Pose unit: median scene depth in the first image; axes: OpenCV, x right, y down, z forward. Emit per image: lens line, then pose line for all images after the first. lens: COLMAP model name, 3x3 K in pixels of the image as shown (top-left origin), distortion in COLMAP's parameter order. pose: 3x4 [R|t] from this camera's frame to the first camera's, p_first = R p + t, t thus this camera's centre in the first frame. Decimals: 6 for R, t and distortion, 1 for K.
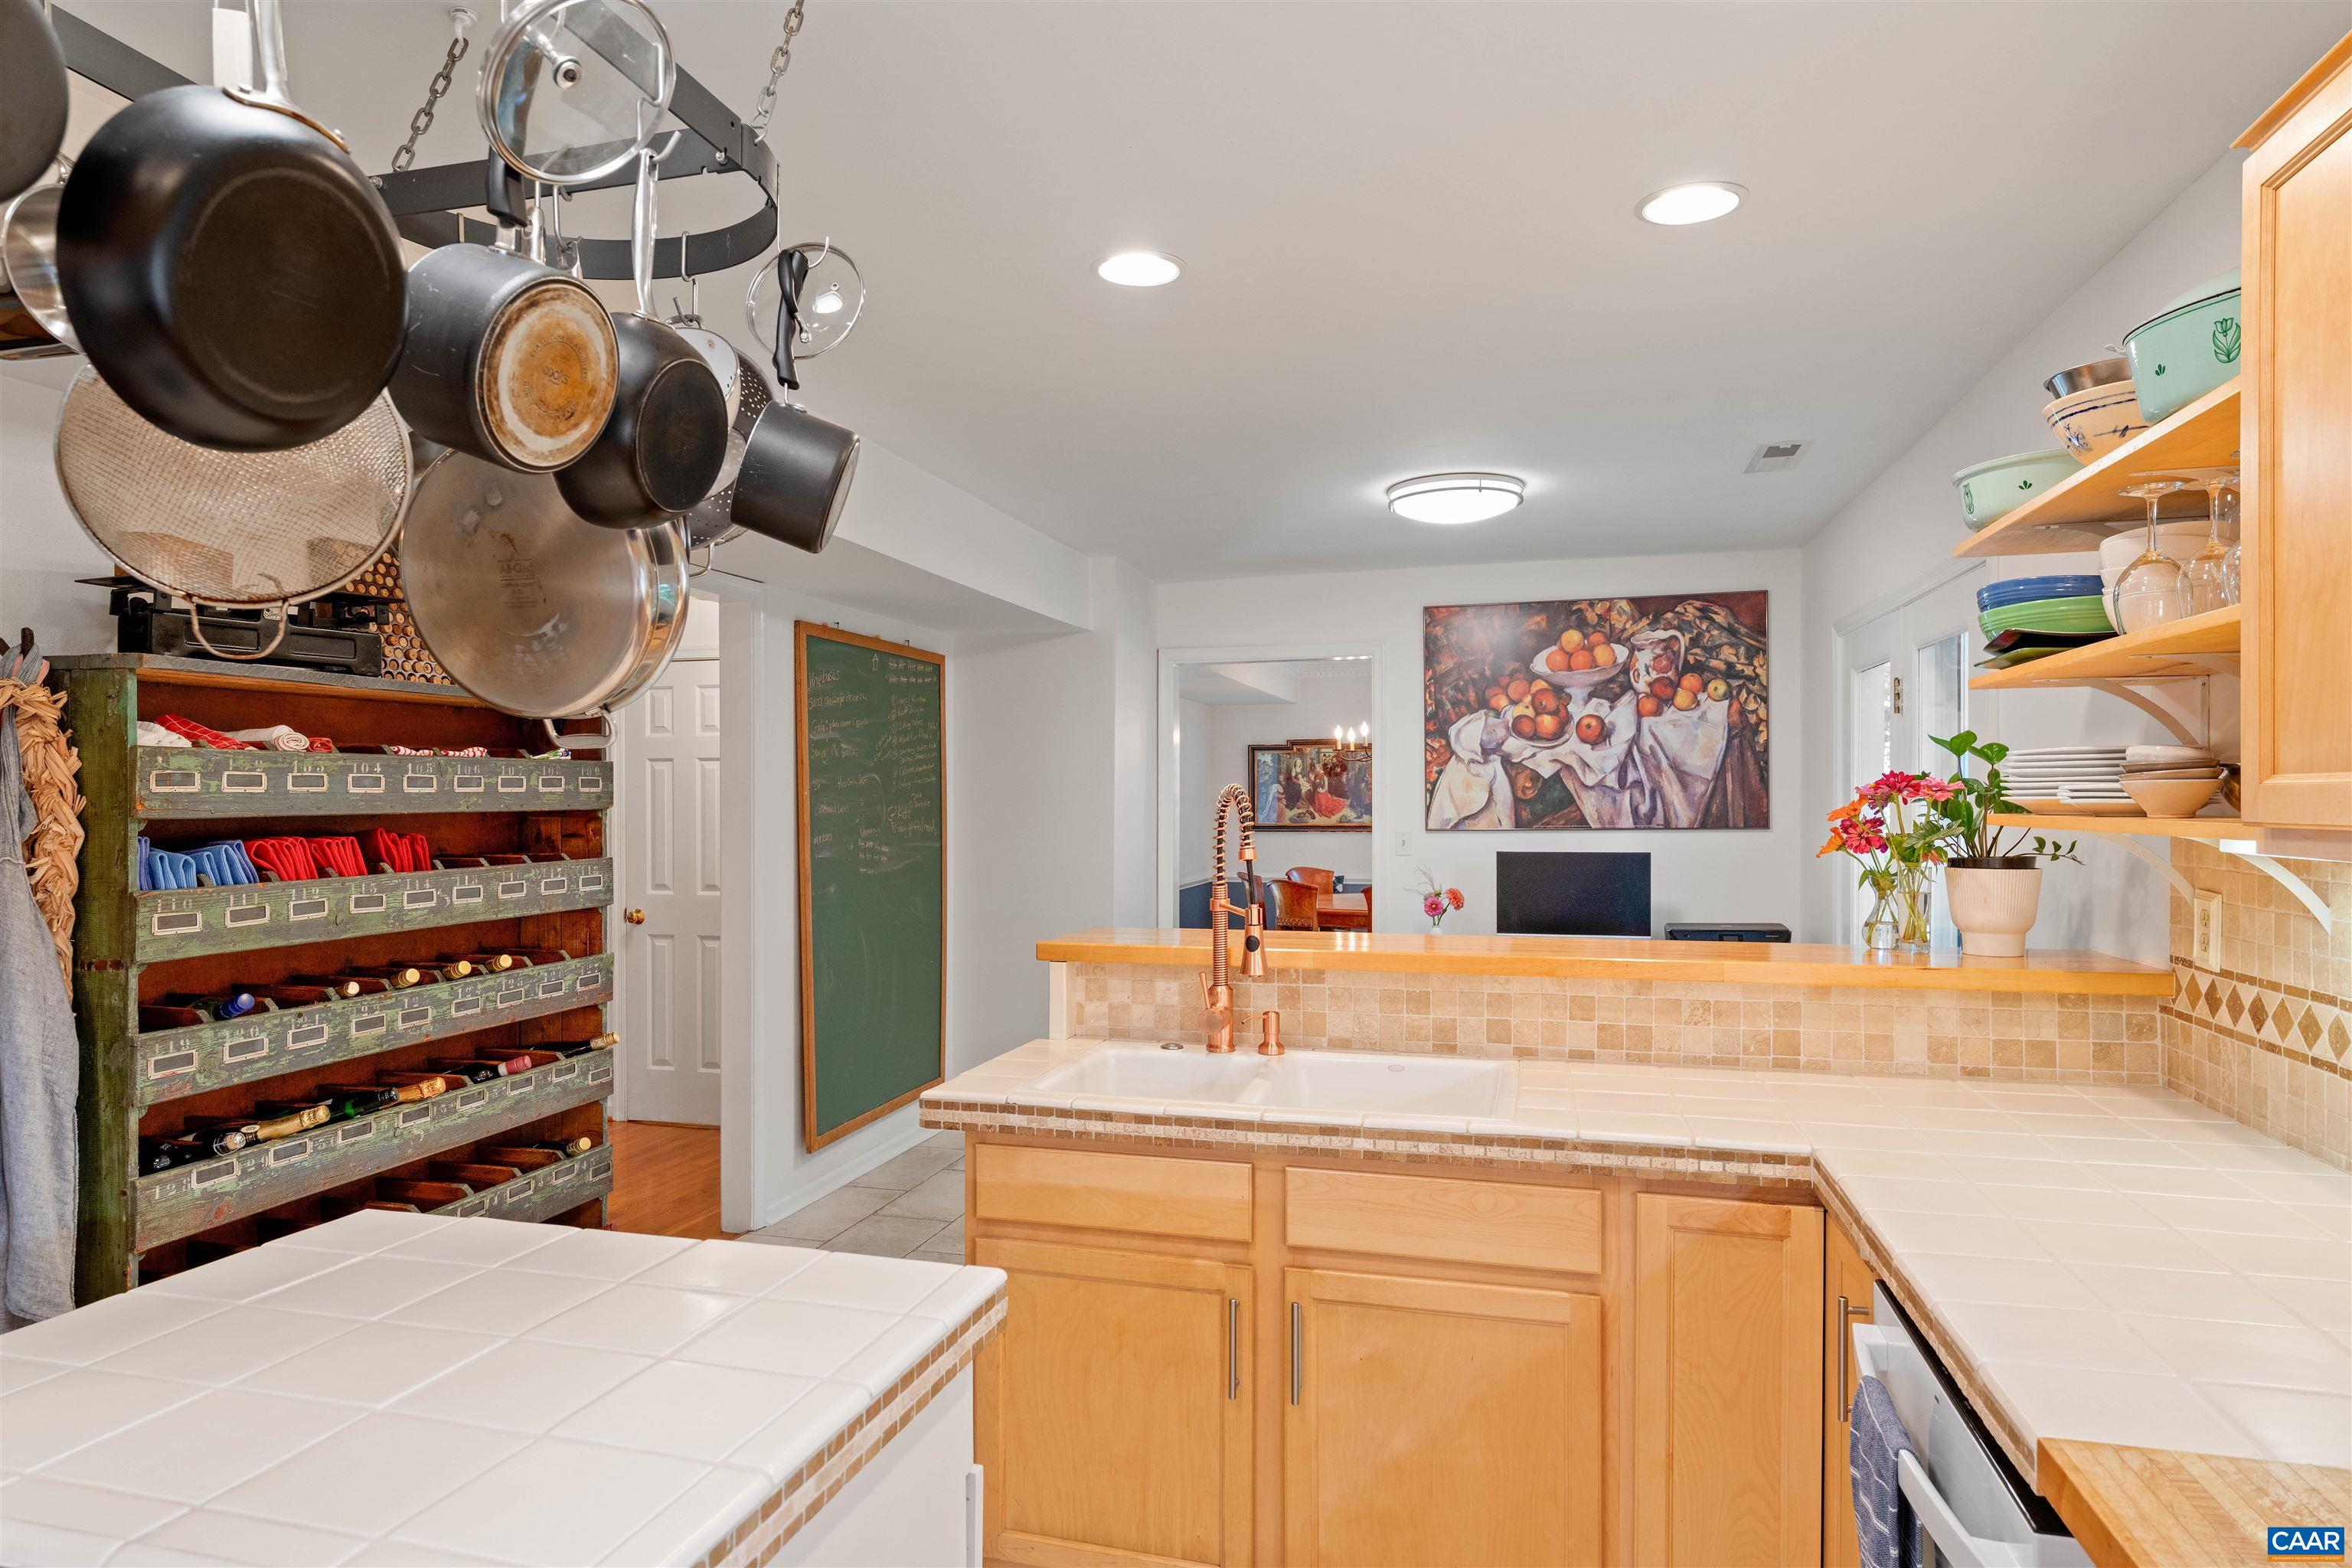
lens RADIAL K [[1394.2, 0, 1172.0], [0, 1394.2, 796.0], [0, 0, 1]] dist [-0.002575, 0.000009]
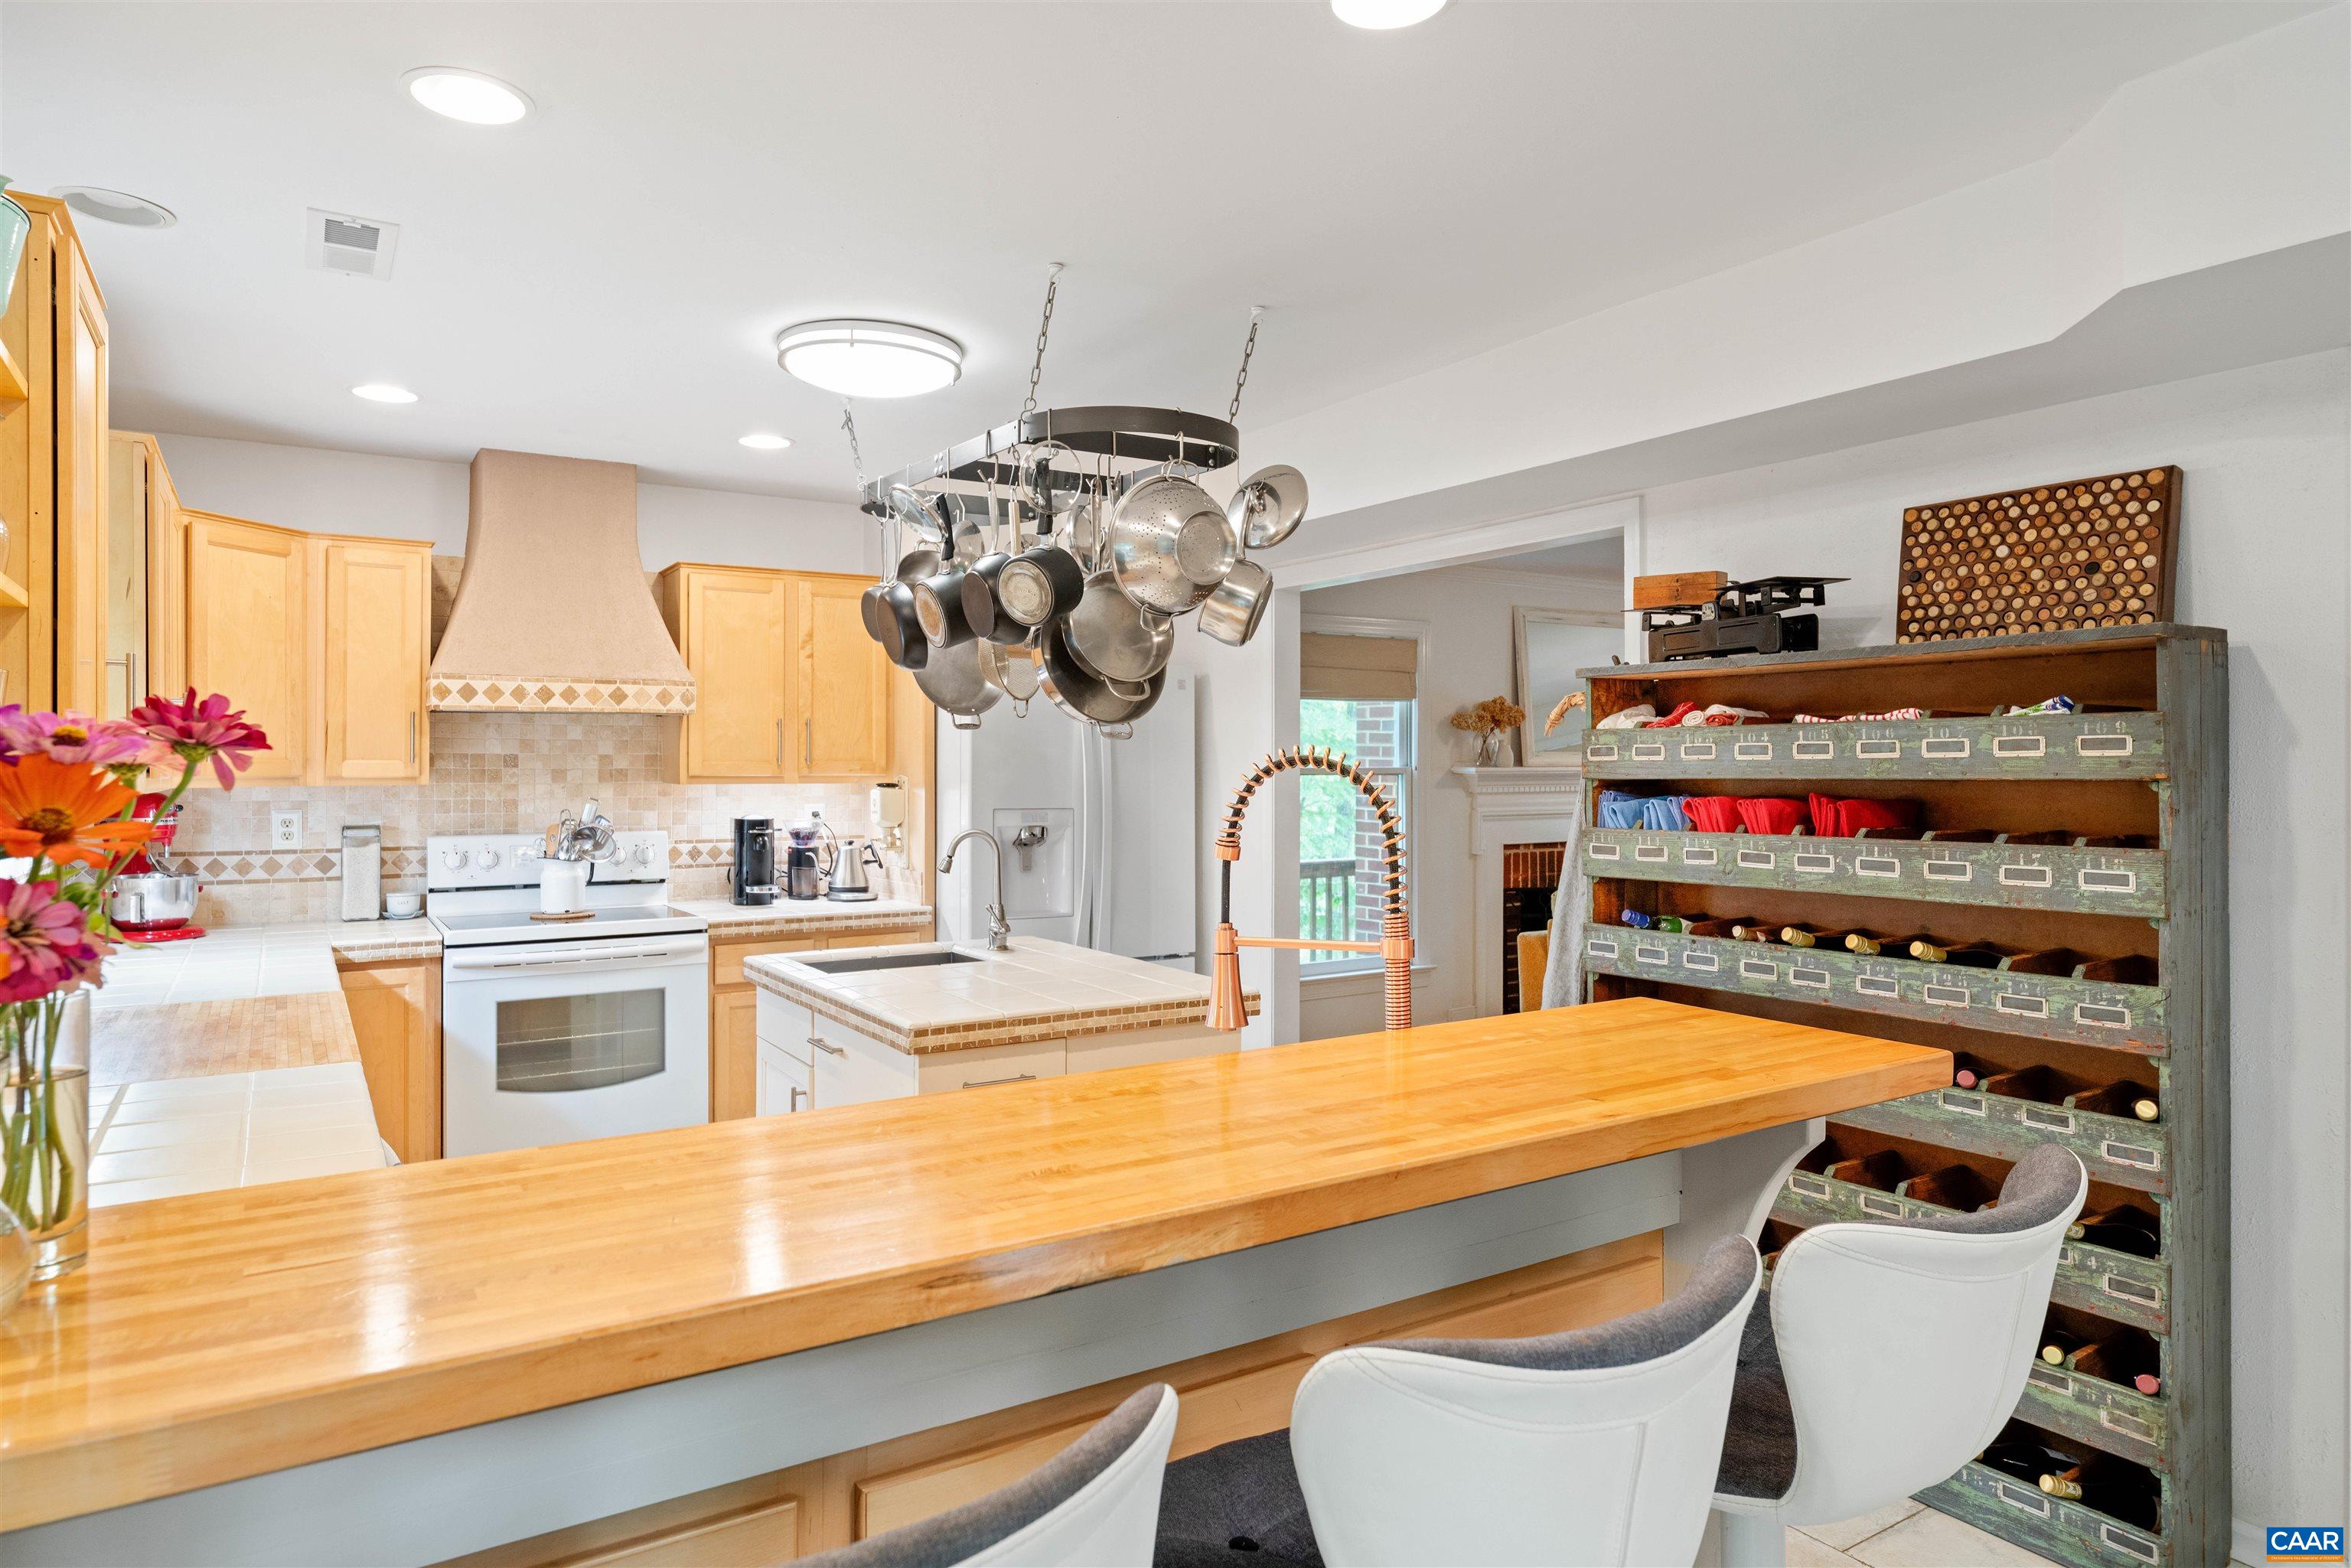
lens RADIAL K [[1393.6, 0, 1176.8], [0, 1393.6, 777.6], [0, 0, 1]] dist [-0.002575, 0.000009]
pose [[-0.677451, 0.007435, -0.735530, 0.530466], [0.002439, 0.999966, 0.007861, 0.001968], [0.735564, 0.003531, -0.677446, 1.358662]]
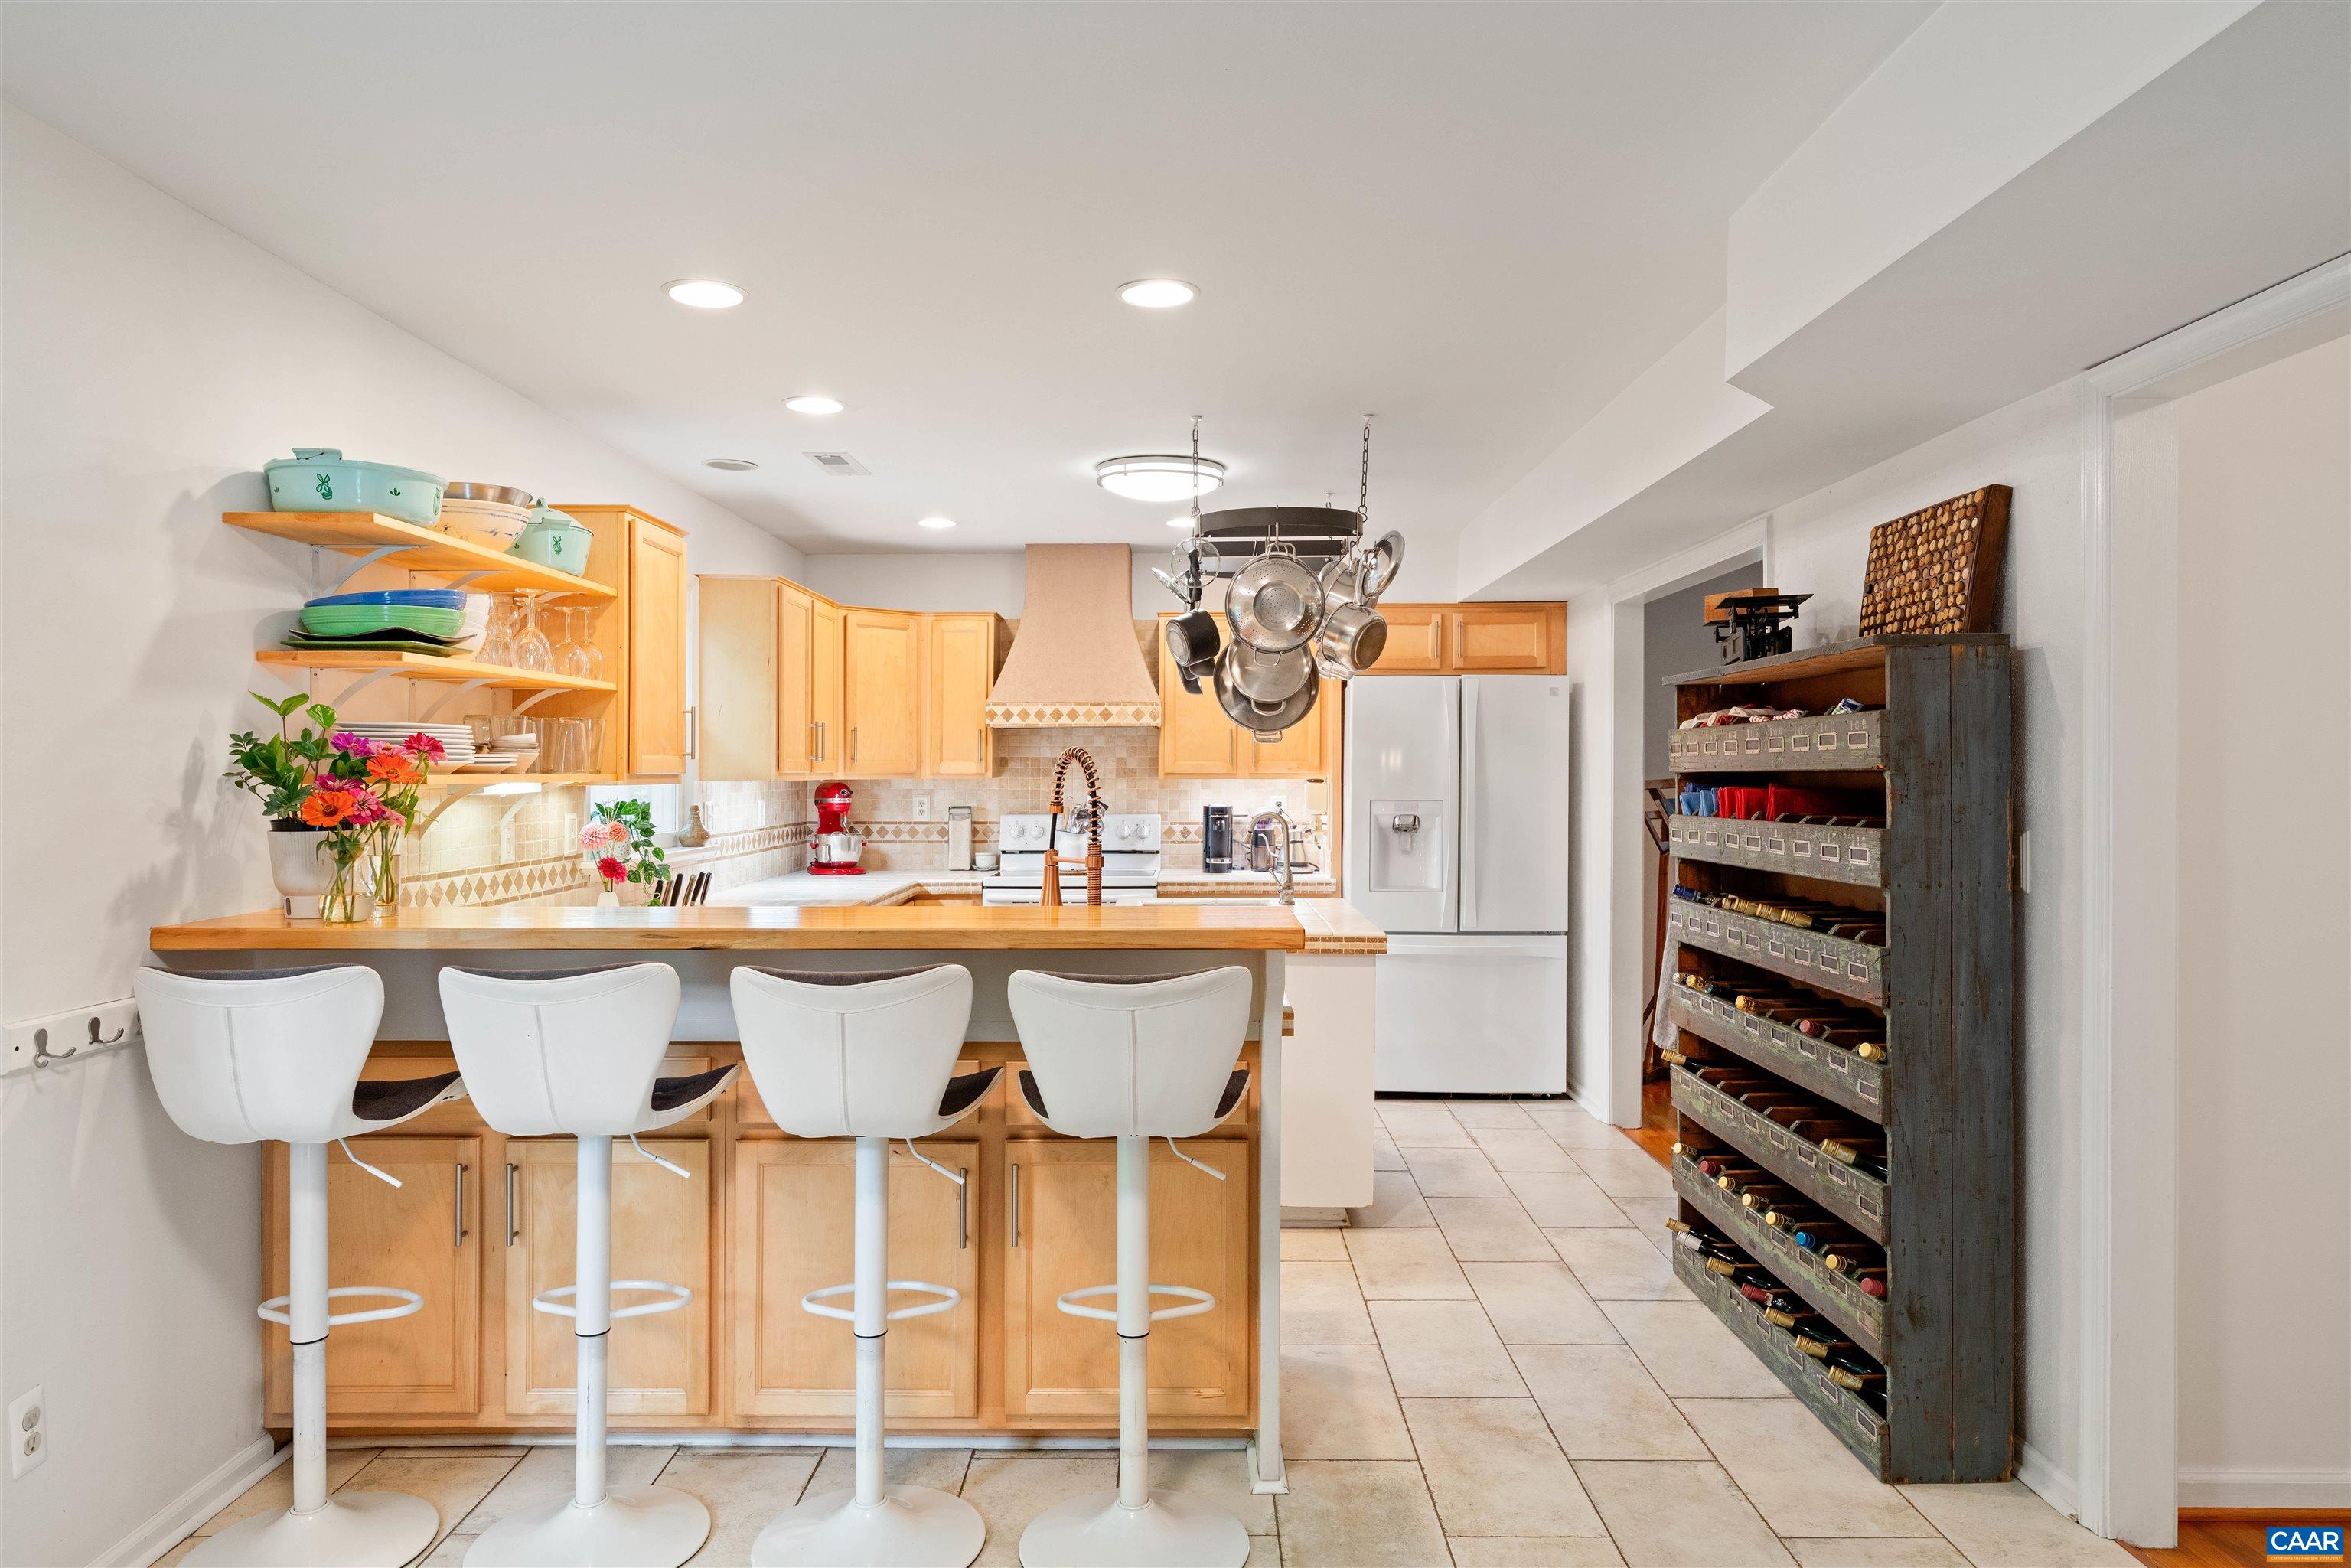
lens RADIAL K [[1457.0, 0, 1173.2], [0, 1457.0, 775.6], [0, 0, 1]] dist [0.001921, 0.000522]
pose [[-0.968276, 0.002958, -0.249866, 0.255885], [0.002661, 0.999995, 0.001526, 0.012610], [0.249869, 0.000813, -0.968279, 2.078813]]
